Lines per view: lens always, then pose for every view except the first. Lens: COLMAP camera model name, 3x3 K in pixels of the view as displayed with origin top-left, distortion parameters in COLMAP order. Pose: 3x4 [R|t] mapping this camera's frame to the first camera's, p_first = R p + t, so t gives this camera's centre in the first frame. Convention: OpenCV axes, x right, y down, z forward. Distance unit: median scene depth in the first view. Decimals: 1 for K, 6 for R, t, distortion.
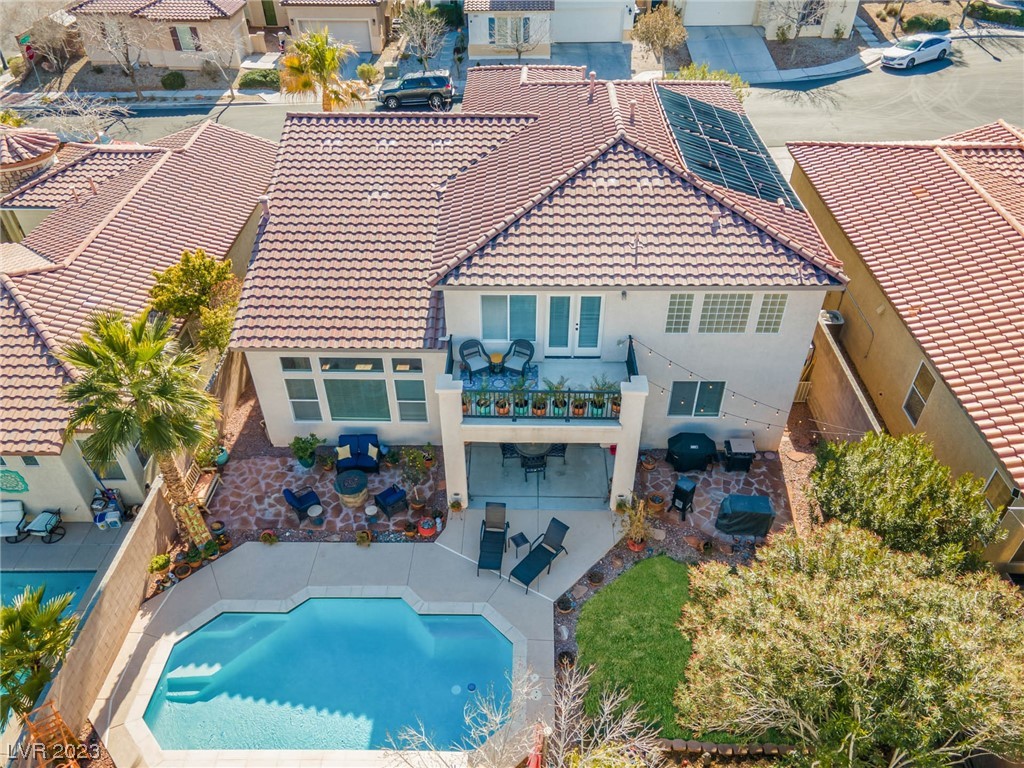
lens RADIAL K [[747.8, 0, 512.0], [0, 747.8, 384.0], [0, 0, 1]] dist [0.026503, 0.002712]
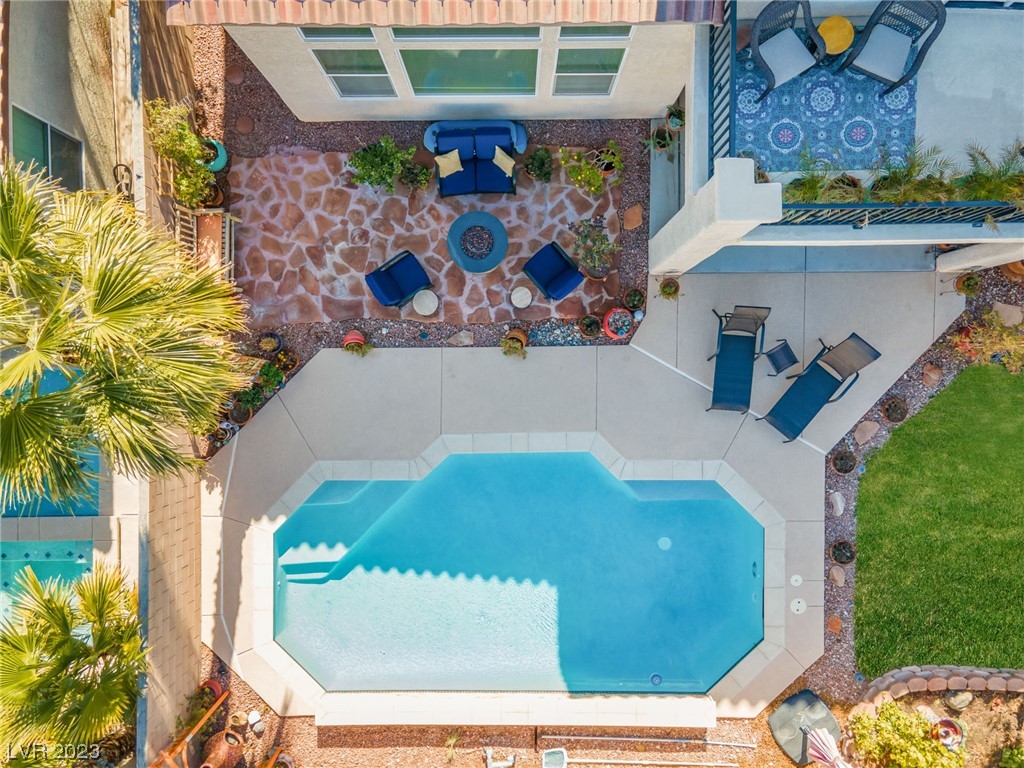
lens RADIAL K [[763.5, 0, 493.0], [0, 763.5, 387.6], [0, 0, 1]] dist [0.023328, 0.002383]
pose [[0.999661, -0.019141, -0.017630, -0.206573], [0.025695, 0.618797, 0.785131, -0.257674], [-0.004118, -0.785318, 0.619079, 0.598443]]
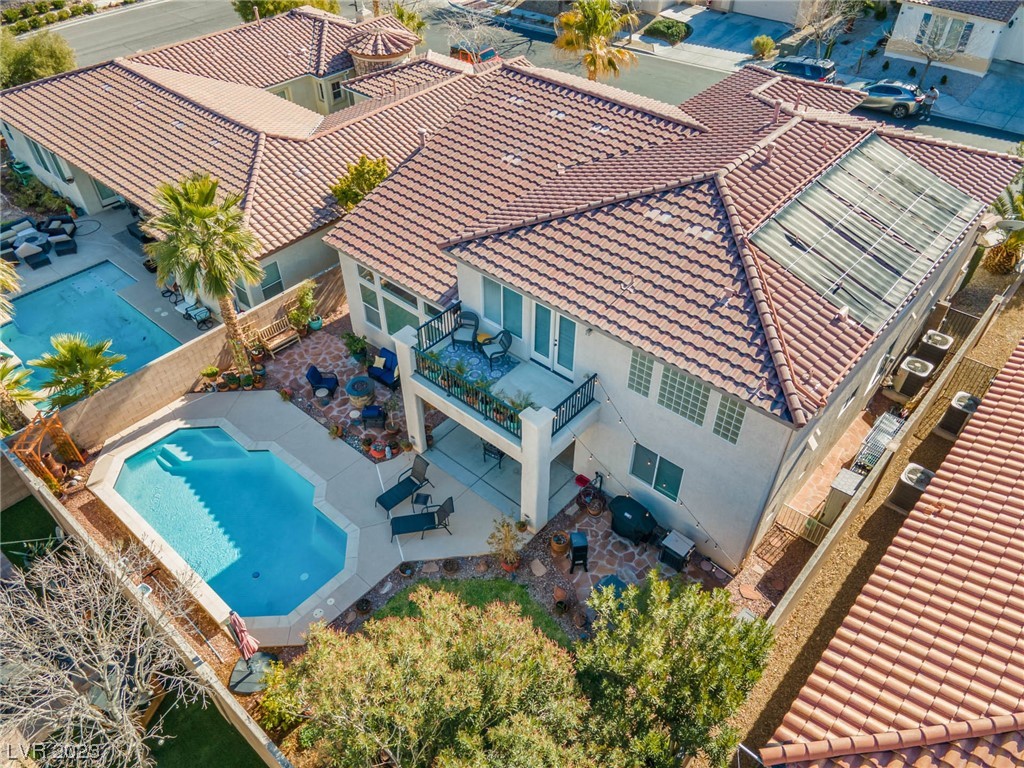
lens RADIAL K [[747.8, 0, 512.0], [0, 747.8, 384.0], [0, 0, 1]] dist [0.026503, 0.002712]
pose [[0.762718, 0.438307, -0.475551, 0.541127], [-0.407379, 0.896705, 0.173098, -0.176577], [0.502299, 0.061705, 0.862490, 0.127242]]
